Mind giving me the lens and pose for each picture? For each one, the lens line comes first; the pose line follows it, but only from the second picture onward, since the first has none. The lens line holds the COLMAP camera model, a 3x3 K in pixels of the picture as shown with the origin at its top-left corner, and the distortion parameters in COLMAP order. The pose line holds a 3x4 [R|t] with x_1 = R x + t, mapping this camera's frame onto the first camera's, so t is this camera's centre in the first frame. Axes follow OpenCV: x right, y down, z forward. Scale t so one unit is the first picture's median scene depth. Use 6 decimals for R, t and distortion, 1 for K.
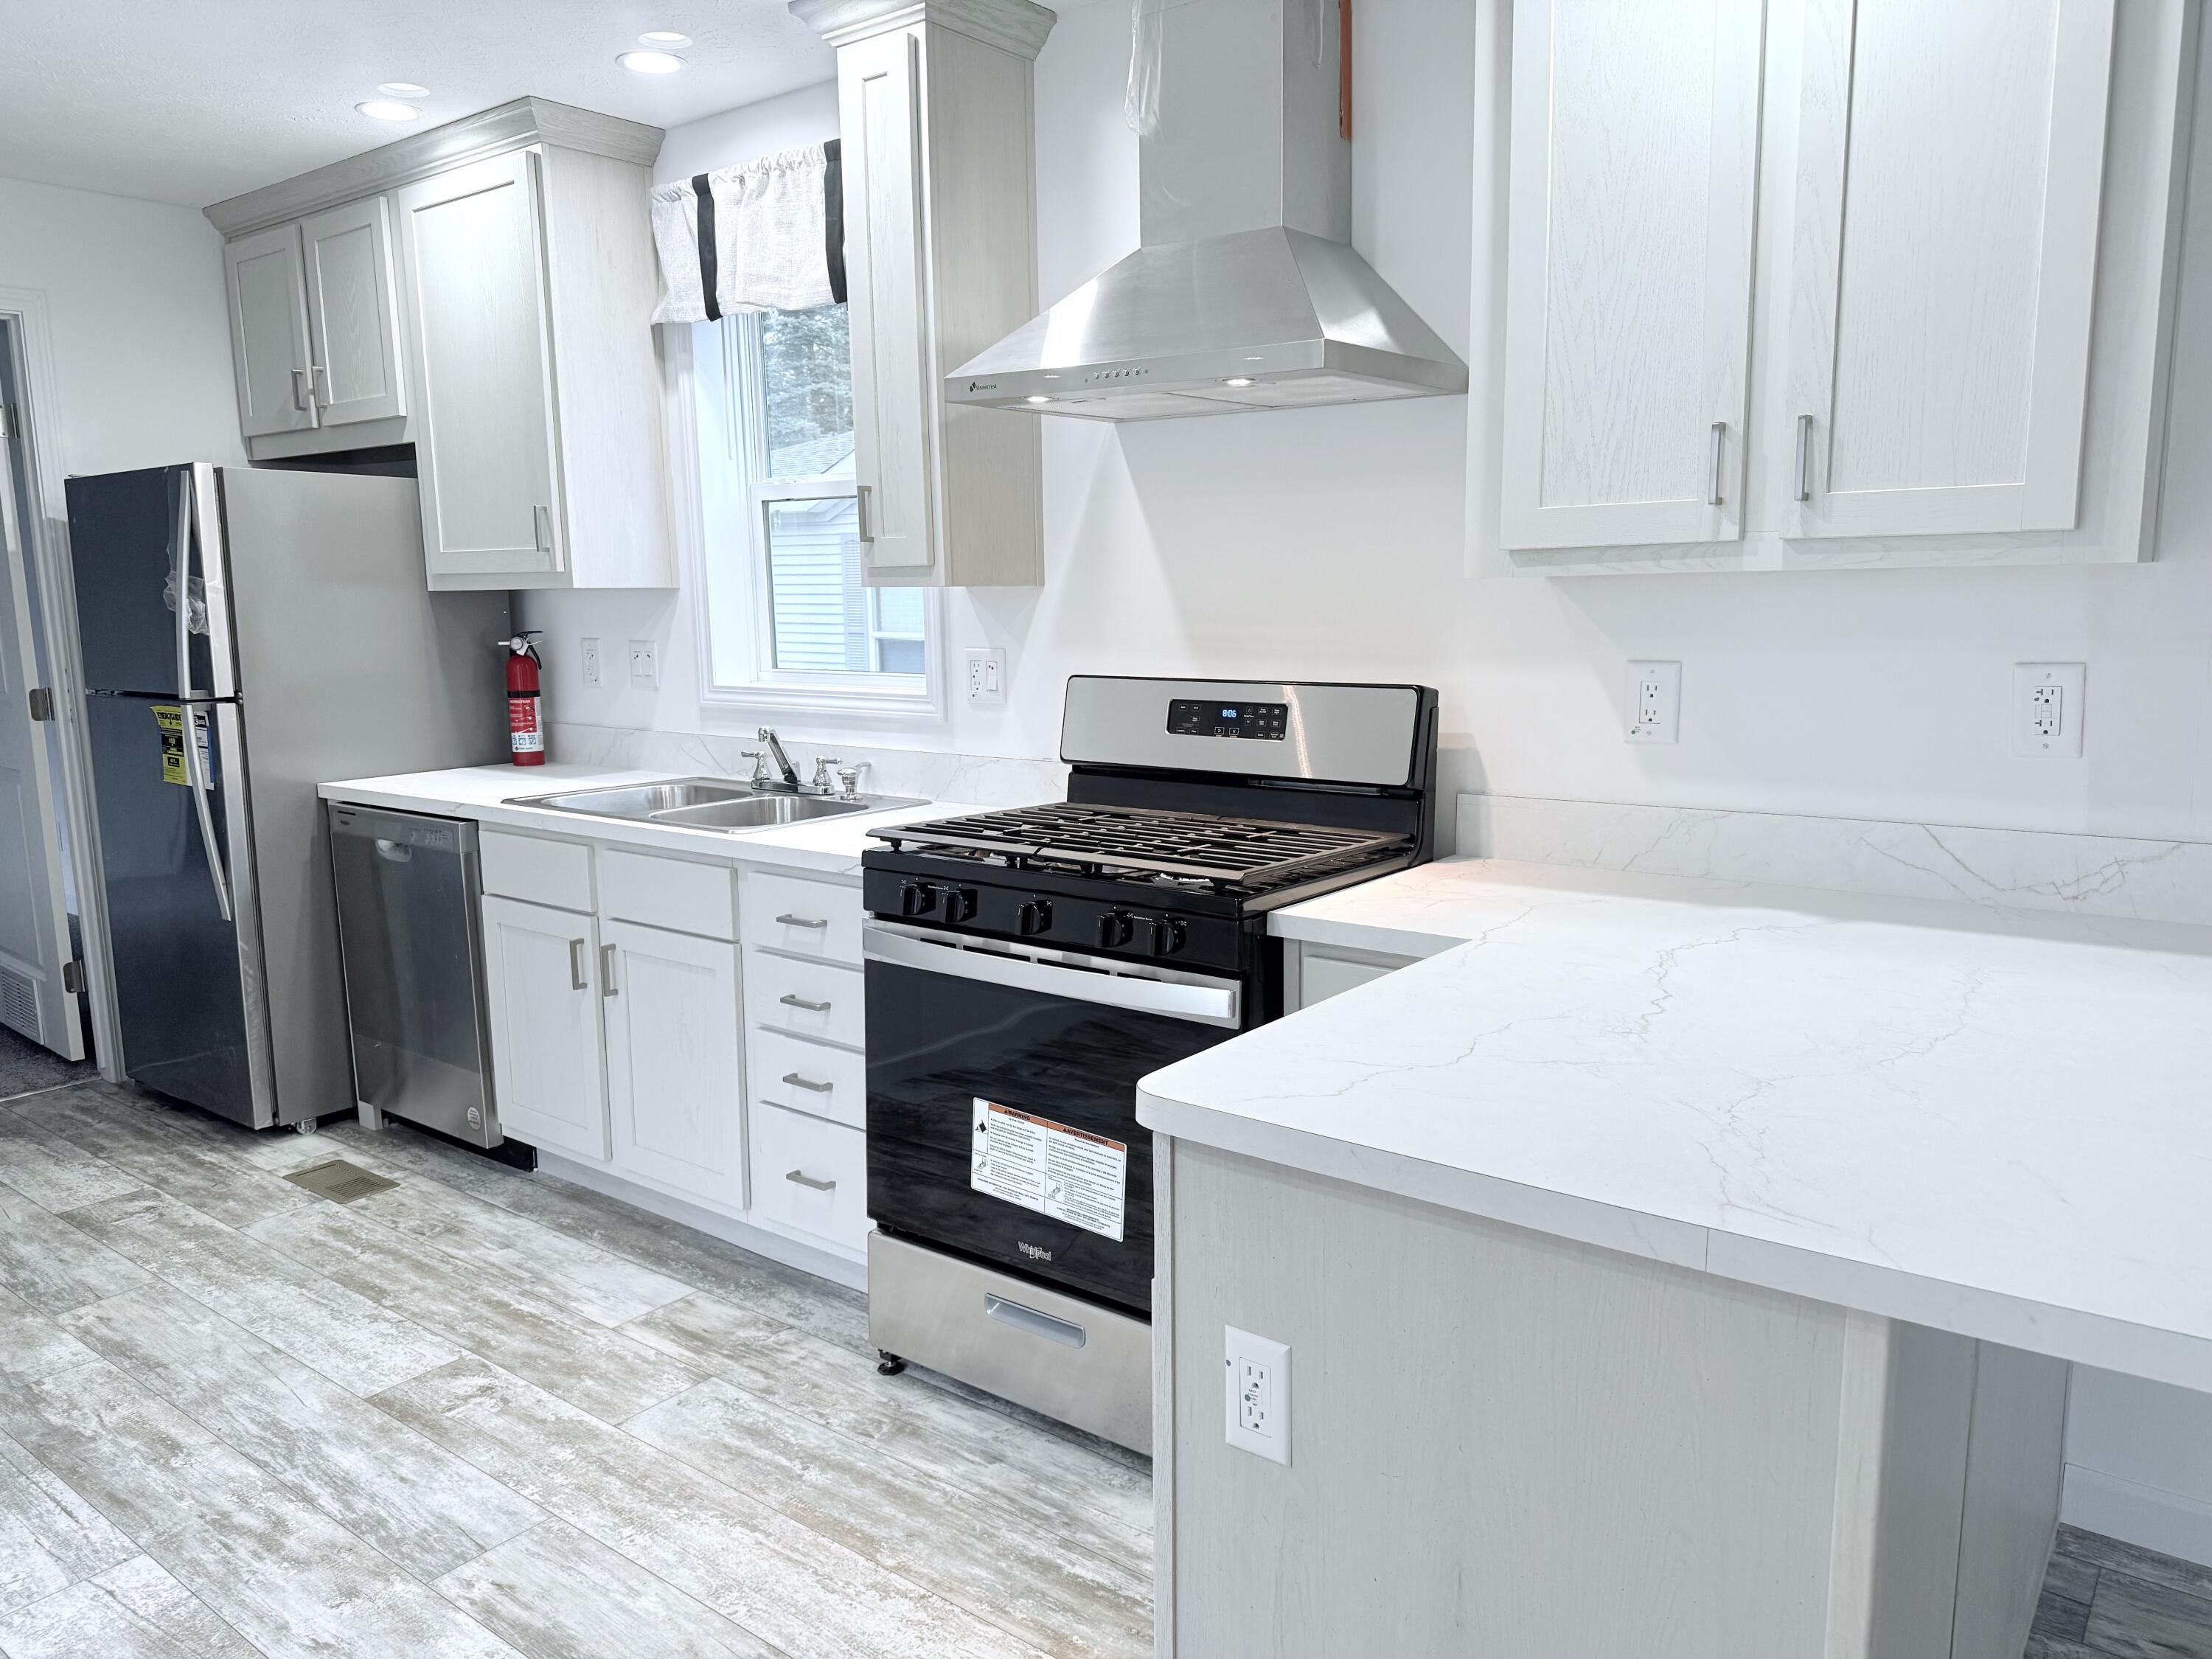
lens RADIAL K [[1561.5, 0, 1099.8], [0, 1561.5, 839.9], [0, 0, 1]] dist [0.034043, -0.038033]
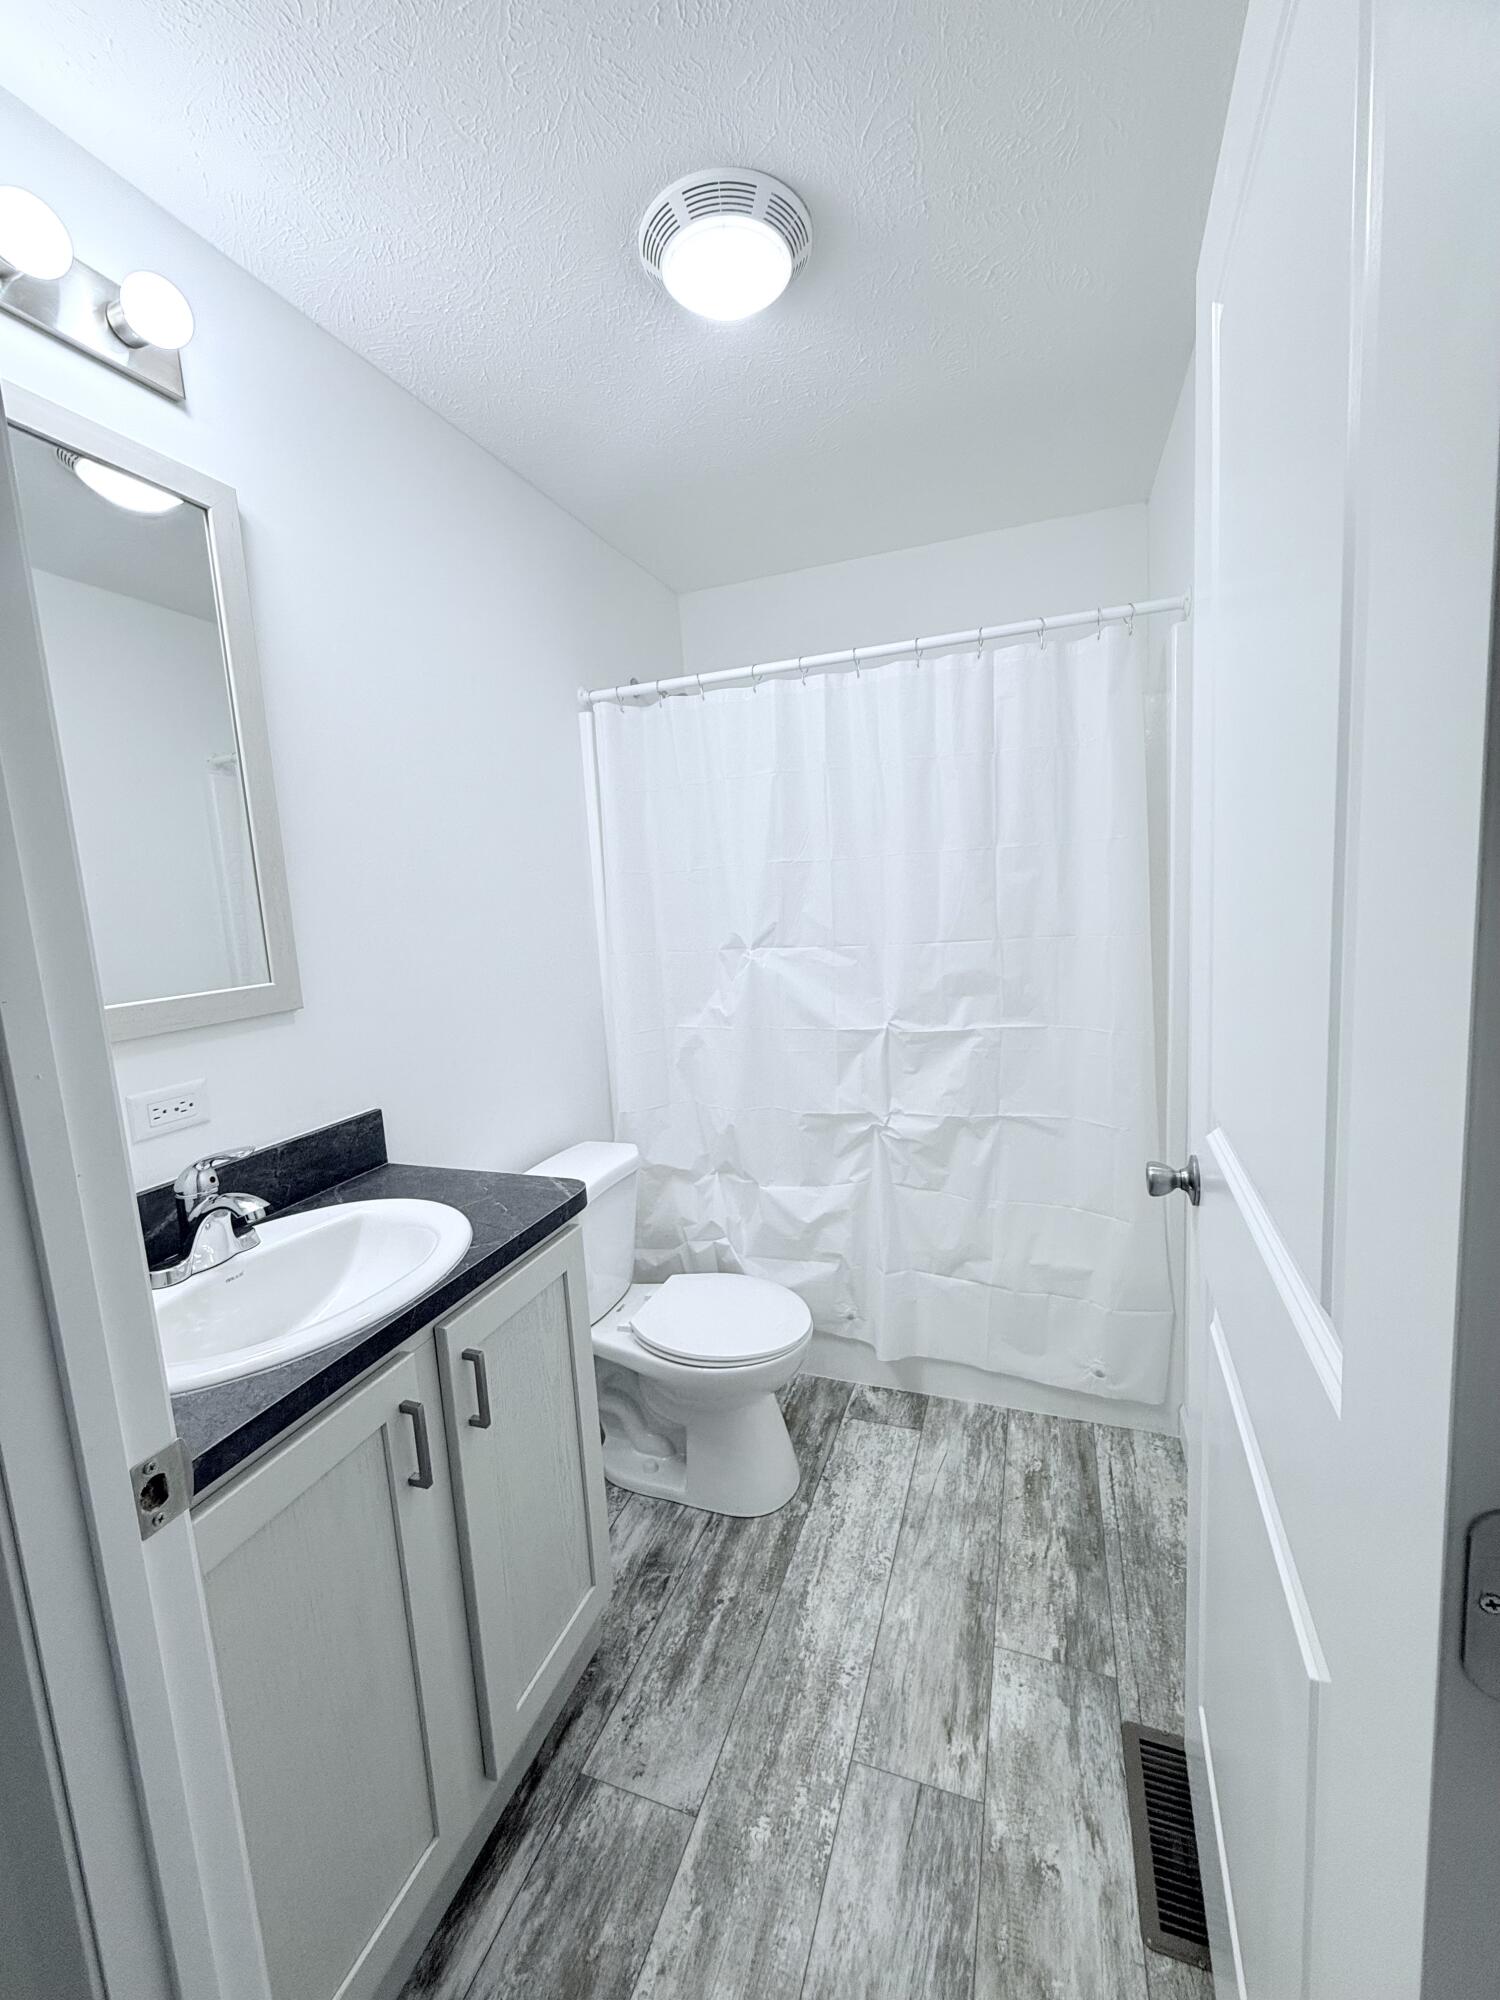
lens RADIAL K [[796.4, 0, 751.8], [0, 796.4, 984.1], [0, 0, 1]] dist [0.000638, 0.000230]
pose [[-0.310277, -0.077555, 0.947477, -0.836262], [0.210814, 0.966238, 0.148127, -0.149656], [-0.926977, 0.245702, -0.283452, 0.957513]]
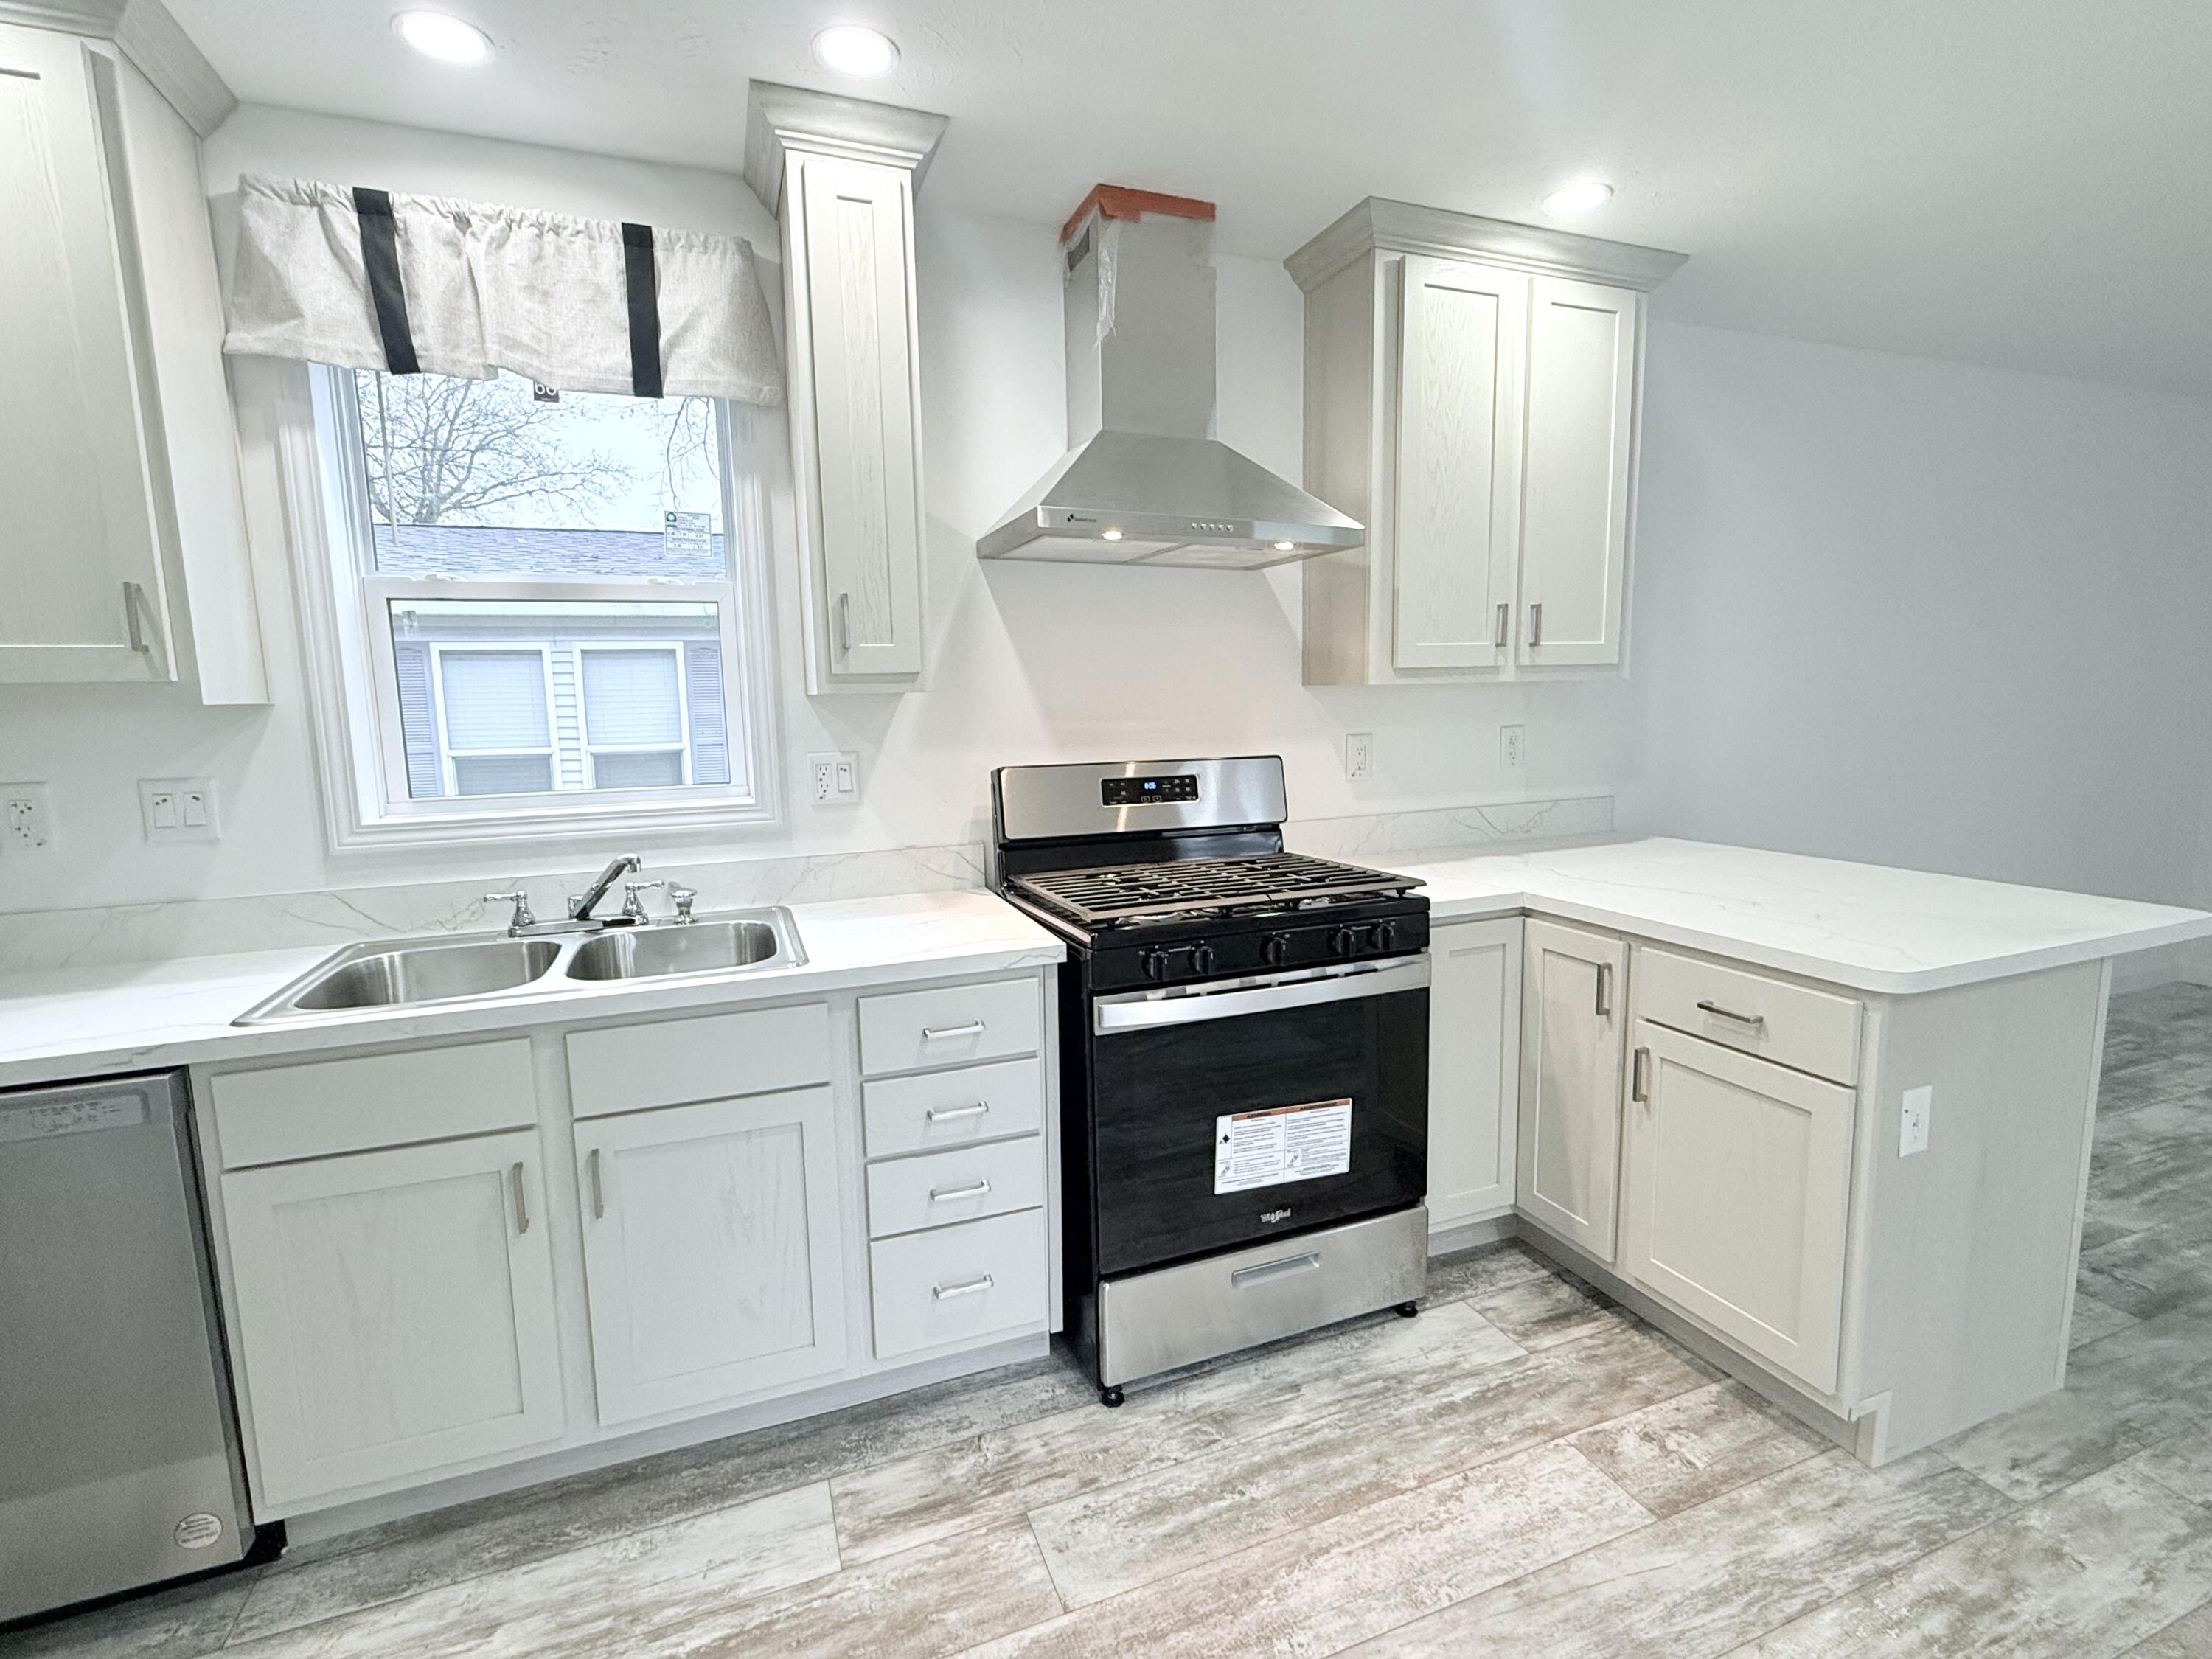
lens RADIAL K [[1017.2, 0, 1103.8], [0, 1017.2, 838.2], [0, 0, 1]] dist [0.004385, -0.000328]
pose [[0.515829, -0.116232, 0.848770, -0.851894], [0.149691, 0.987740, 0.044291, -0.099085], [-0.843512, 0.104207, 0.526904, 0.696677]]
